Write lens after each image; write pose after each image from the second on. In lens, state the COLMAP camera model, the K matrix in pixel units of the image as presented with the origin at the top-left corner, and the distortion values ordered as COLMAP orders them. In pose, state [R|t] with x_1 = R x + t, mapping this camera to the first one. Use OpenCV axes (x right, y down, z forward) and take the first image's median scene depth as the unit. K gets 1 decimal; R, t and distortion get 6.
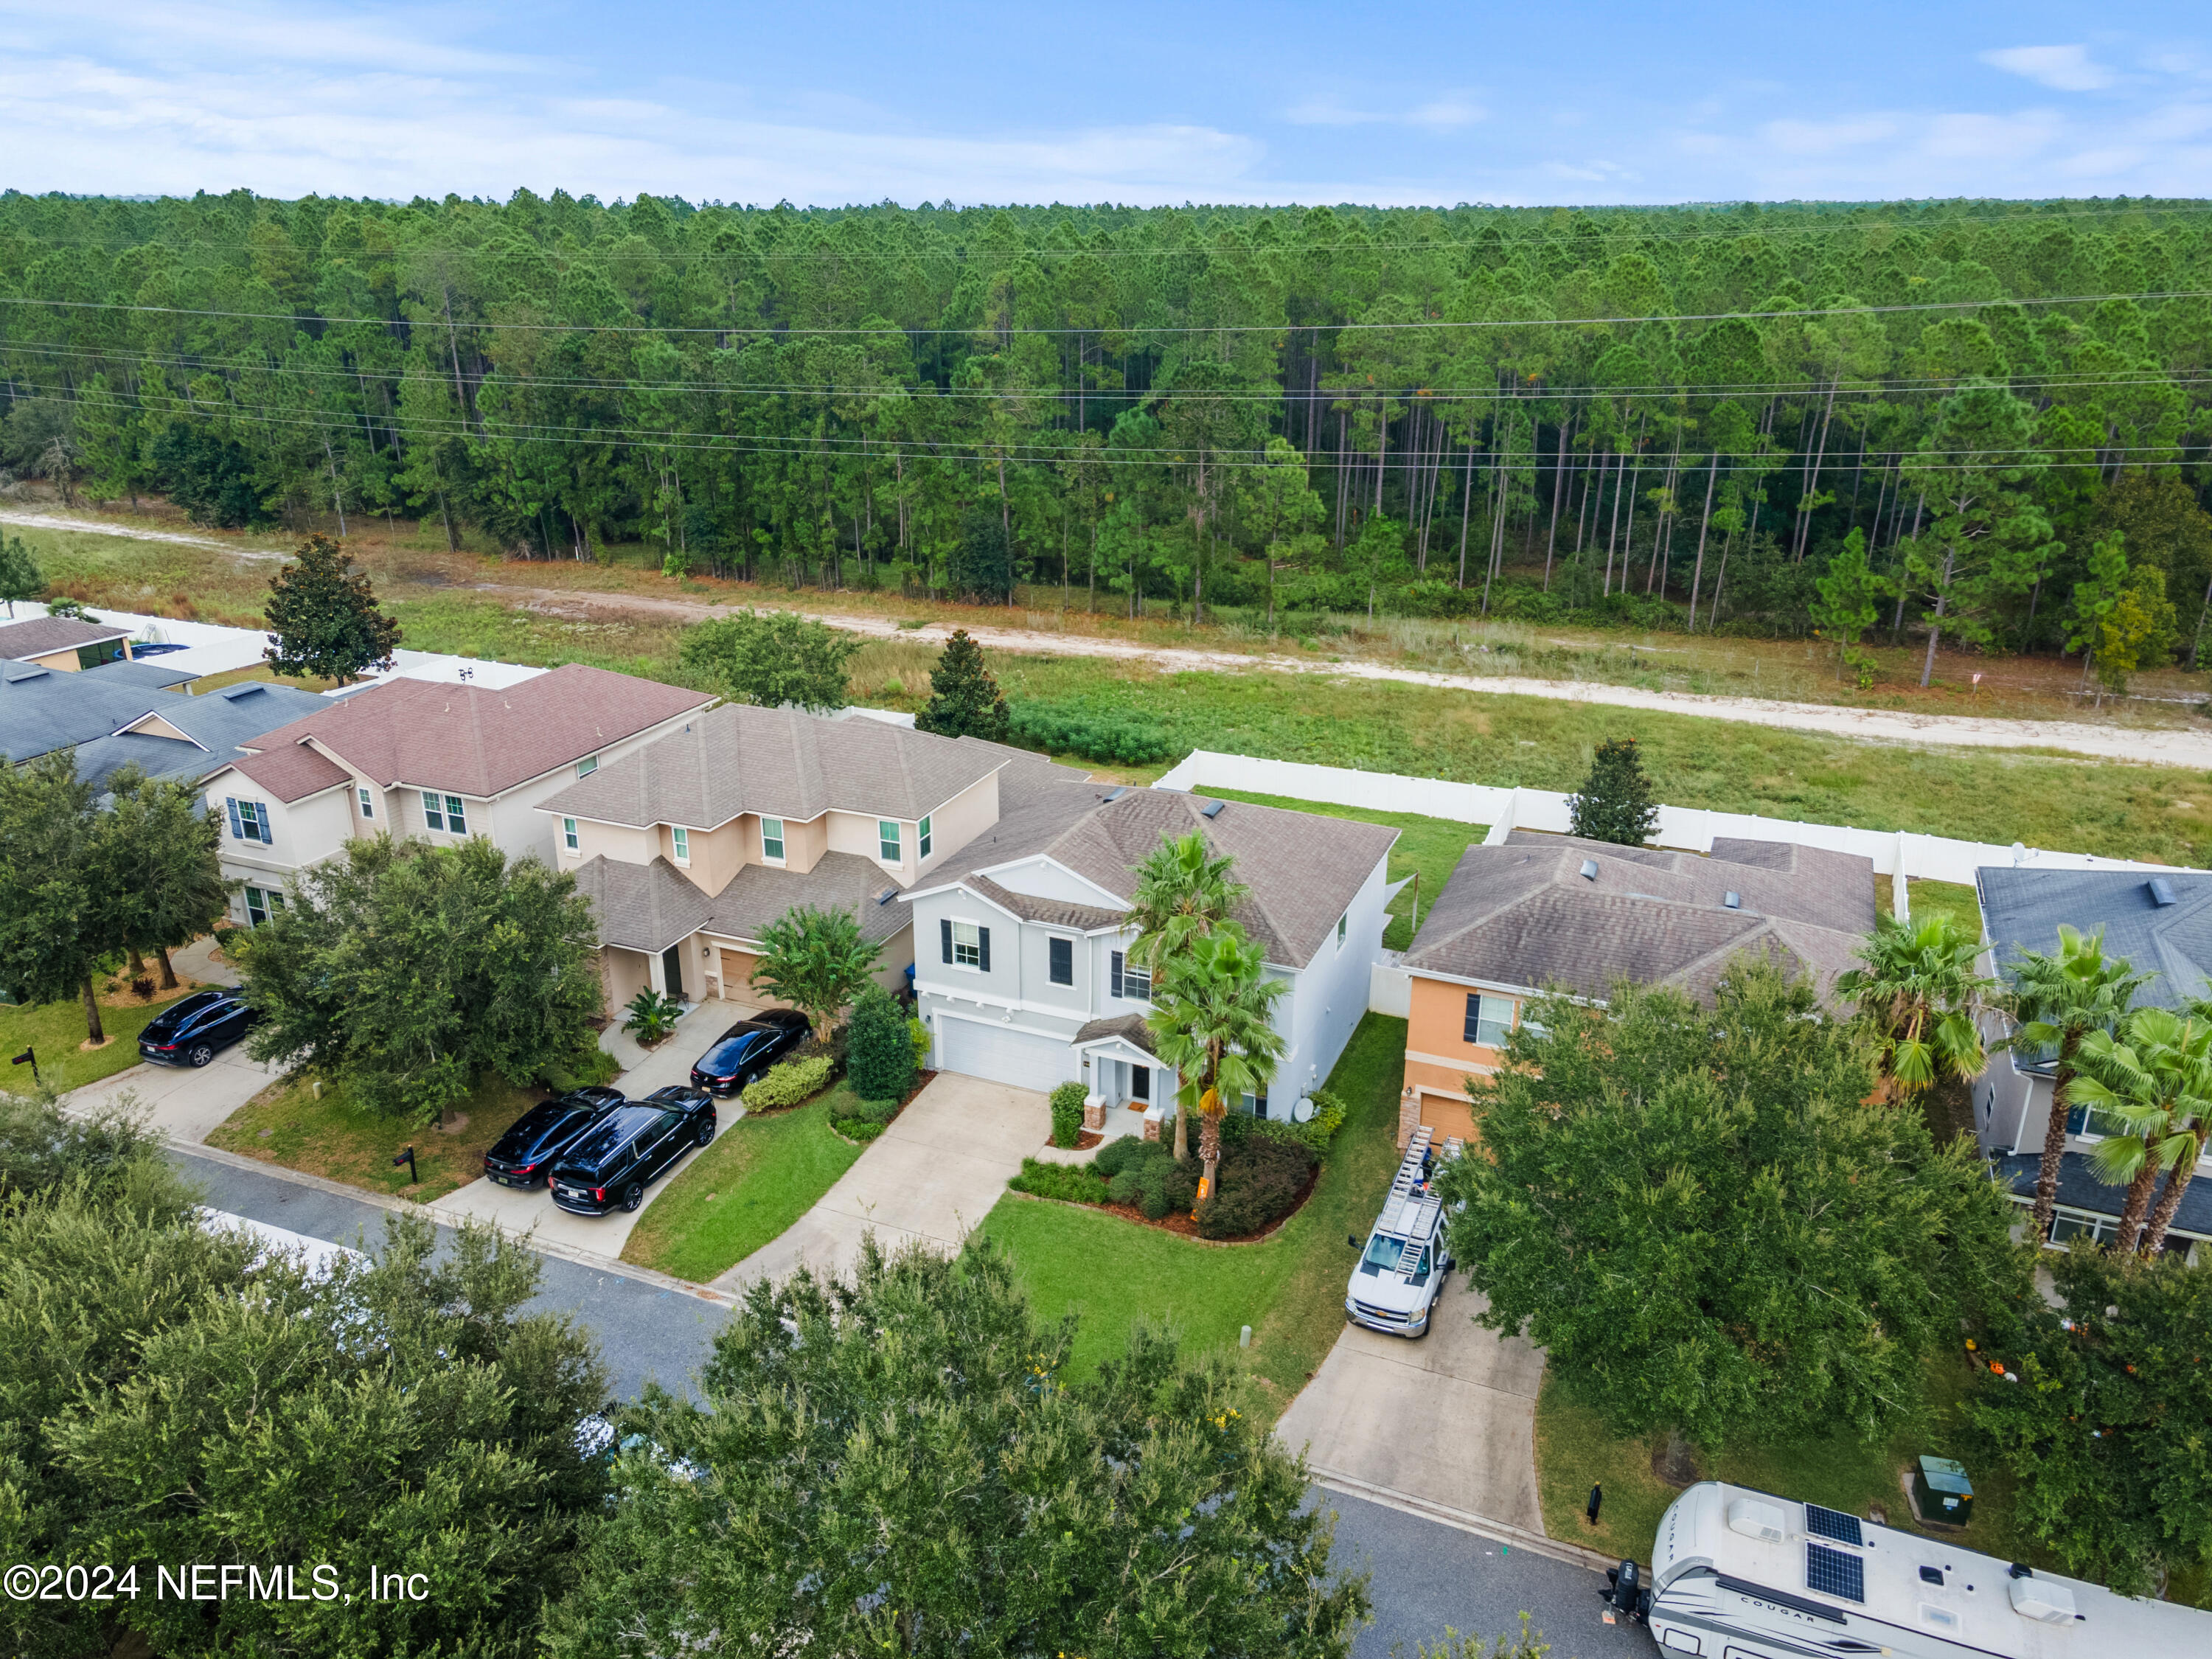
lens RADIAL K [[1612.2, 0, 1099.8], [0, 1612.2, 829.3], [0, 0, 1]] dist [0.023361, 0.024375]
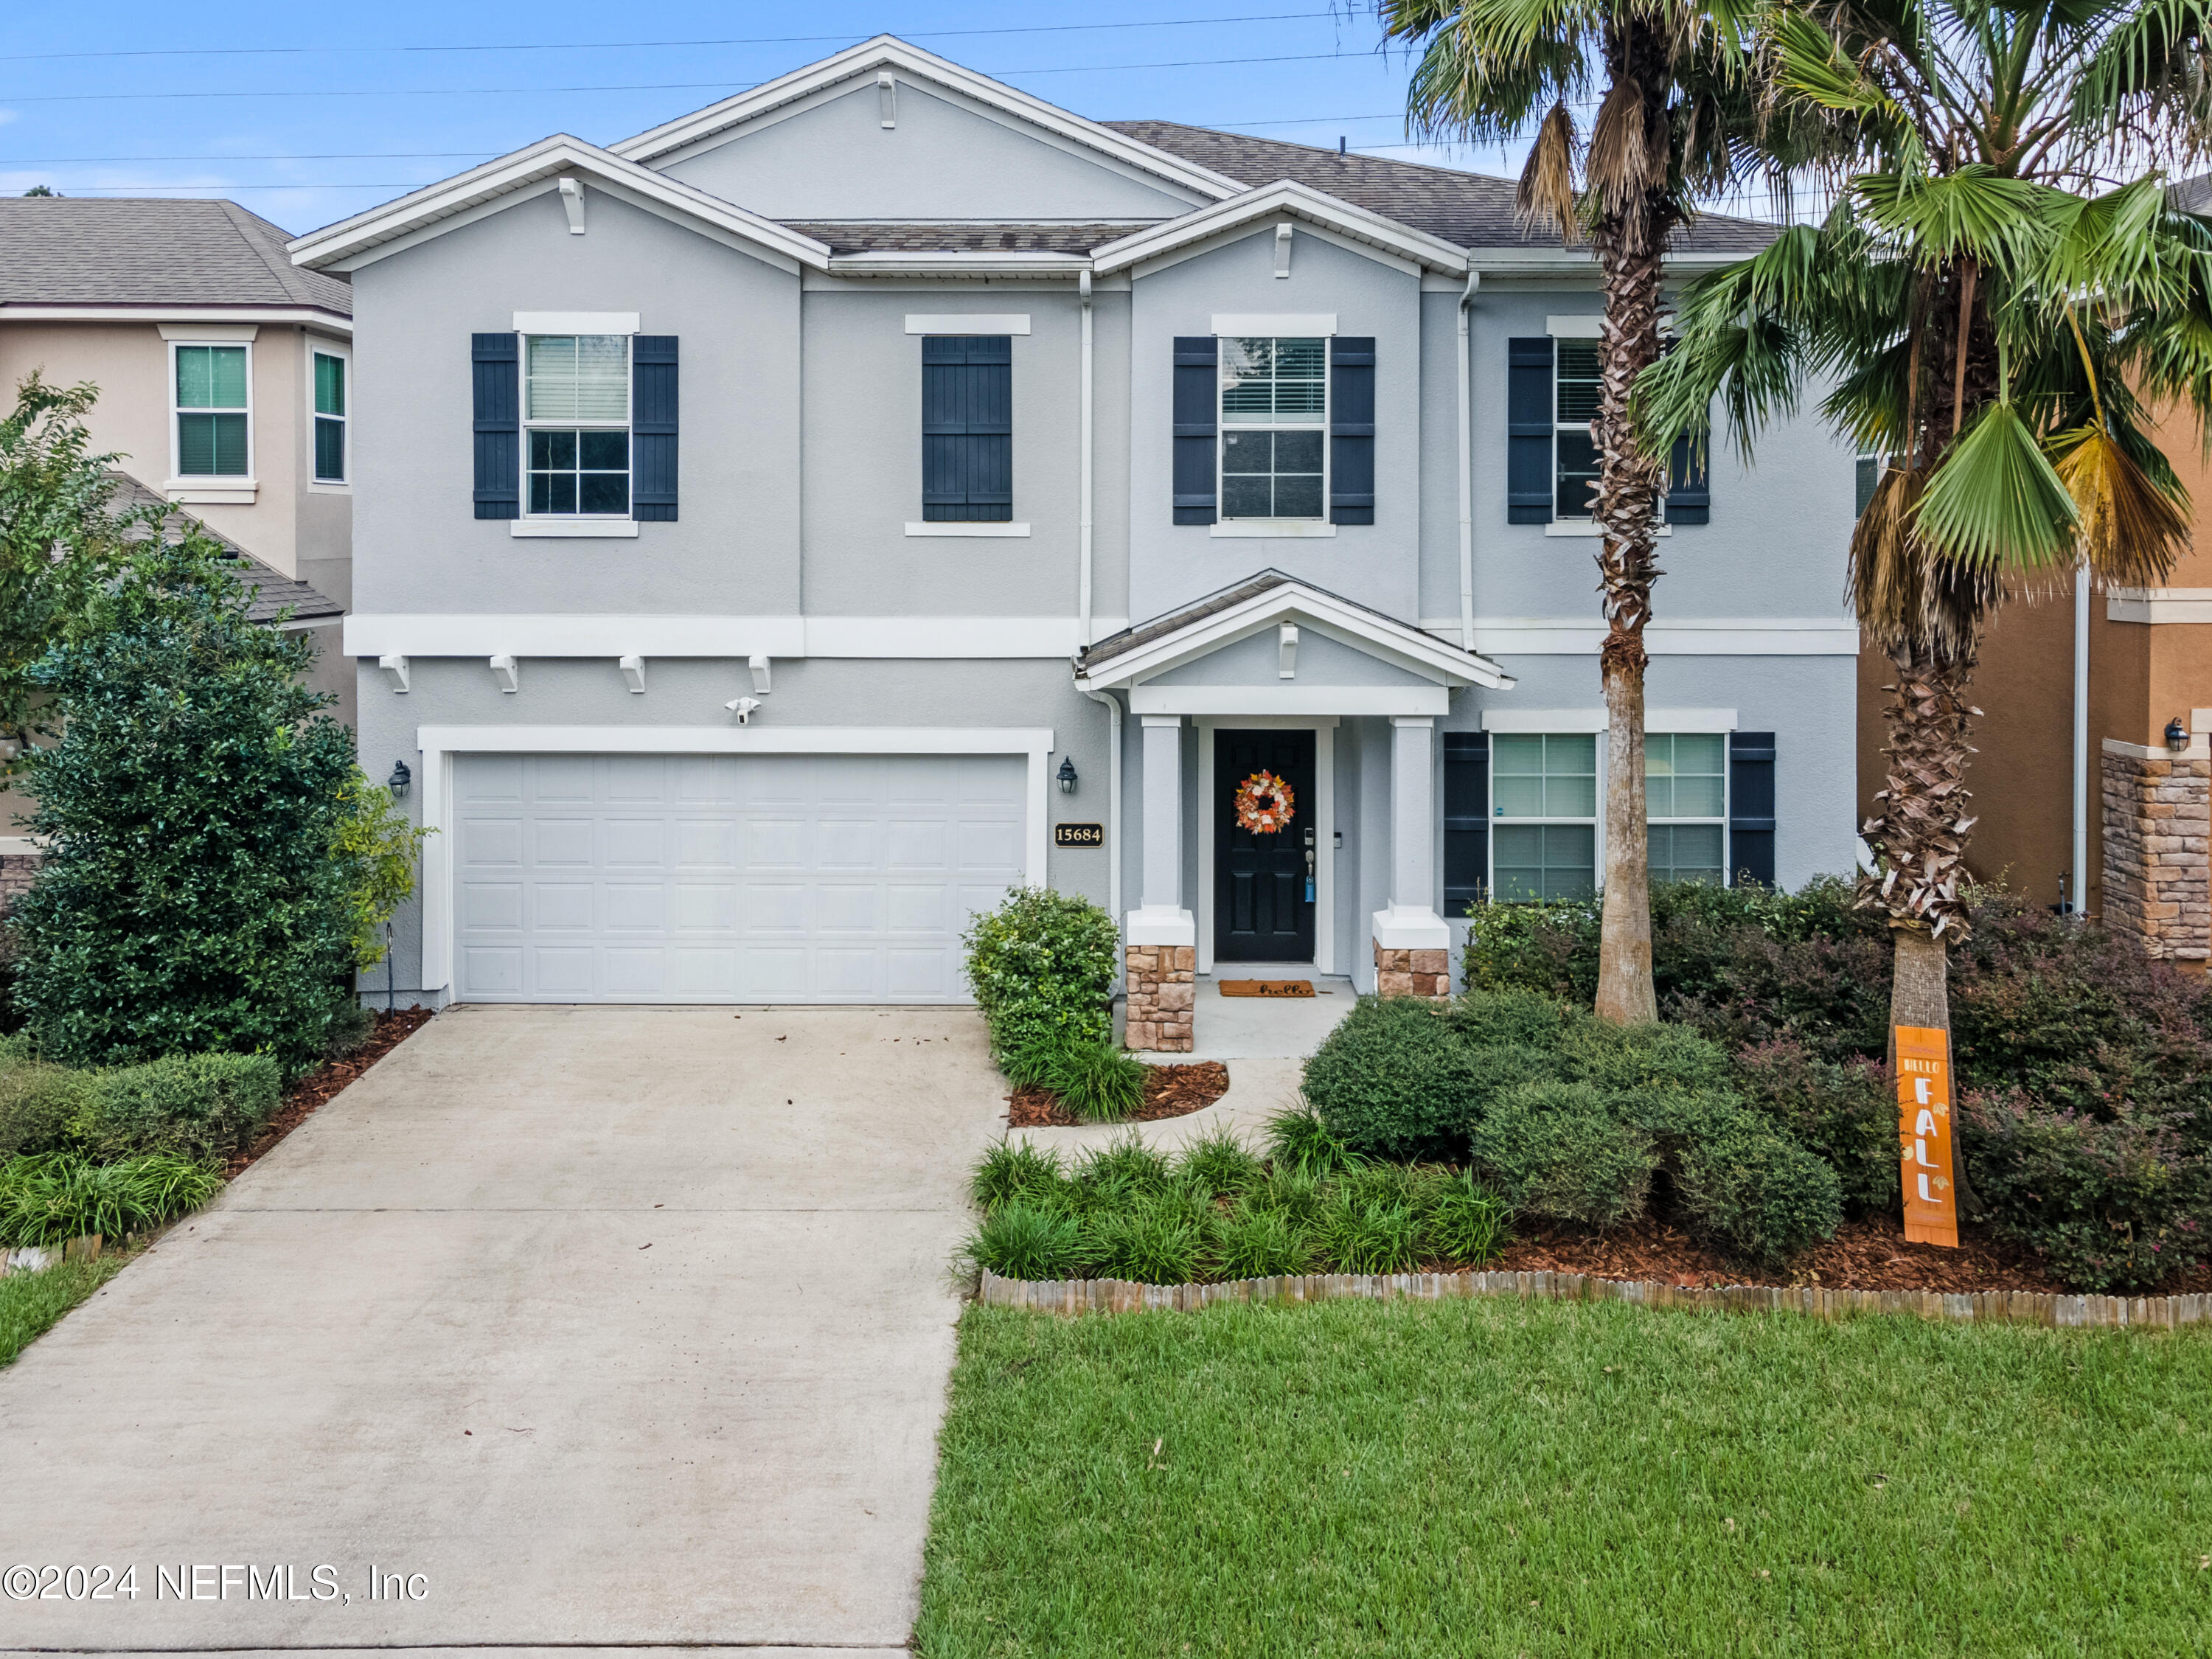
lens RADIAL K [[1612.2, 0, 1104.0], [0, 1612.2, 647.0], [0, 0, 1]] dist [0.023361, 0.024375]
pose [[0.921484, -0.014801, 0.388135, -0.071546], [0.134329, 0.949757, -0.282695, 0.128948], [-0.364450, 0.312637, 0.877174, 0.500537]]
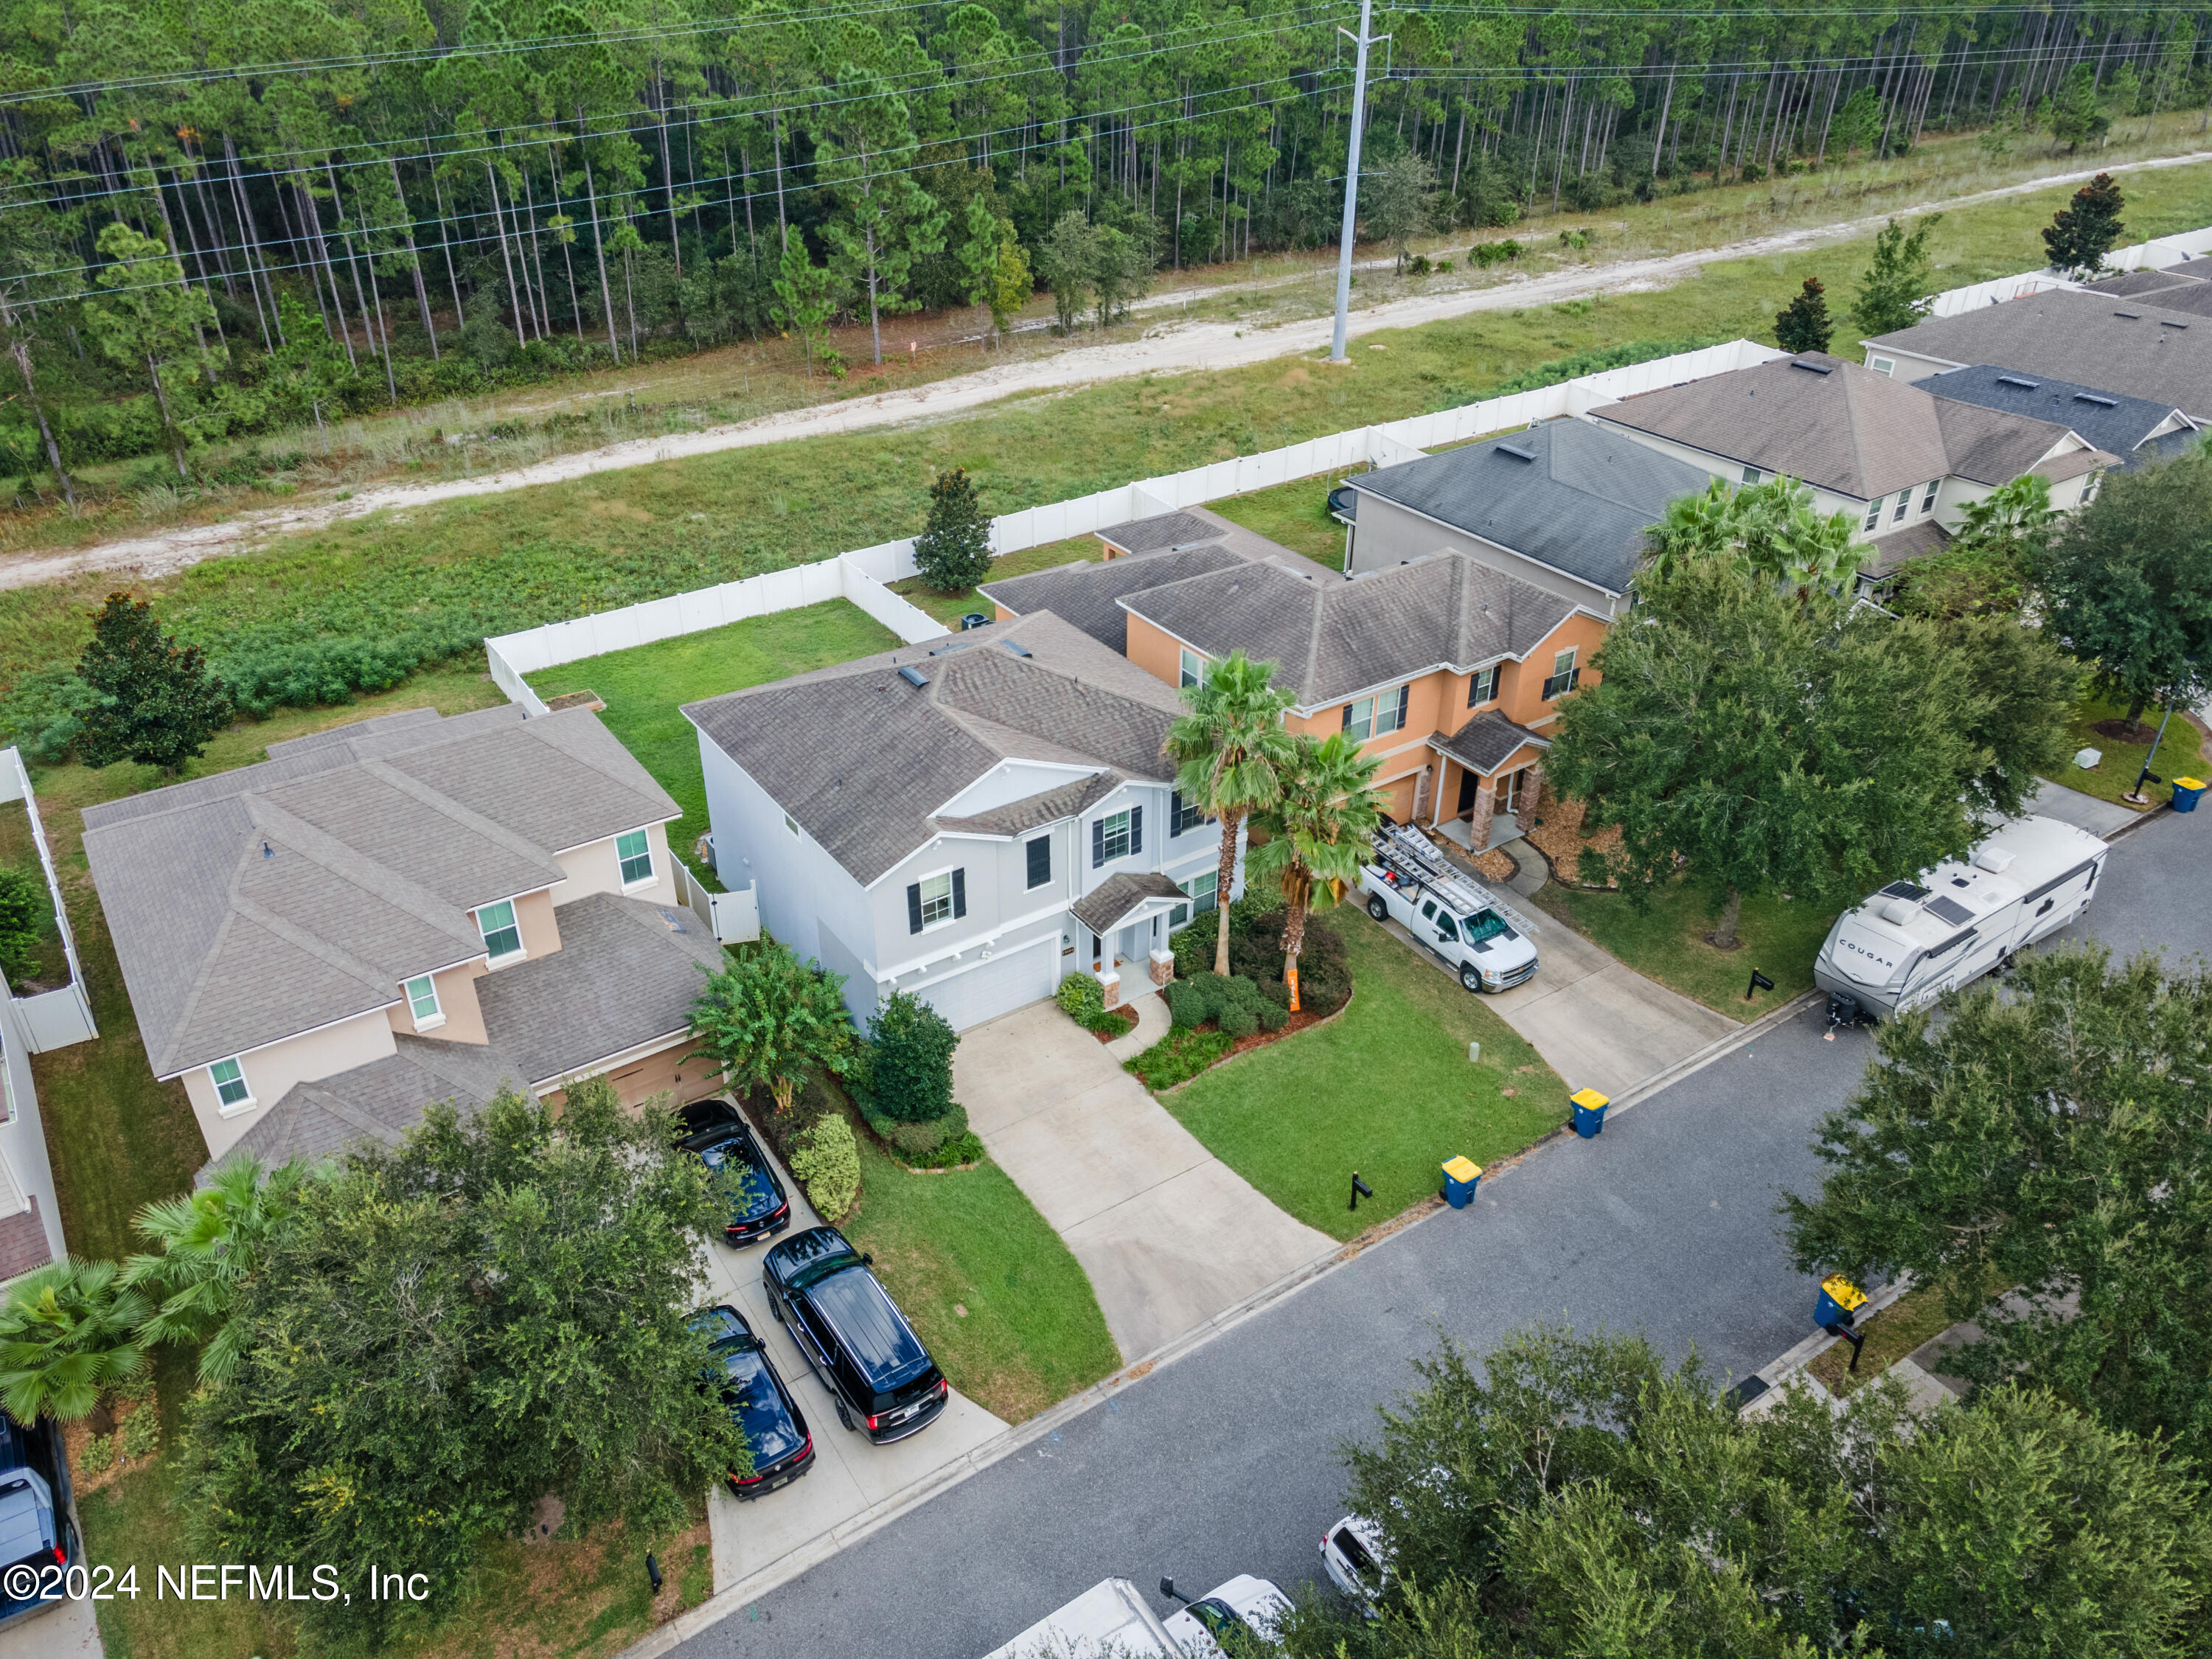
lens RADIAL K [[1612.2, 0, 1100.2], [0, 1612.2, 836.9], [0, 0, 1]] dist [0.023361, 0.024375]
pose [[0.537282, -0.439913, 0.719587, -0.420111], [0.300373, 0.897058, 0.324134, -0.136917], [-0.788102, 0.041993, 0.614111, 0.278411]]
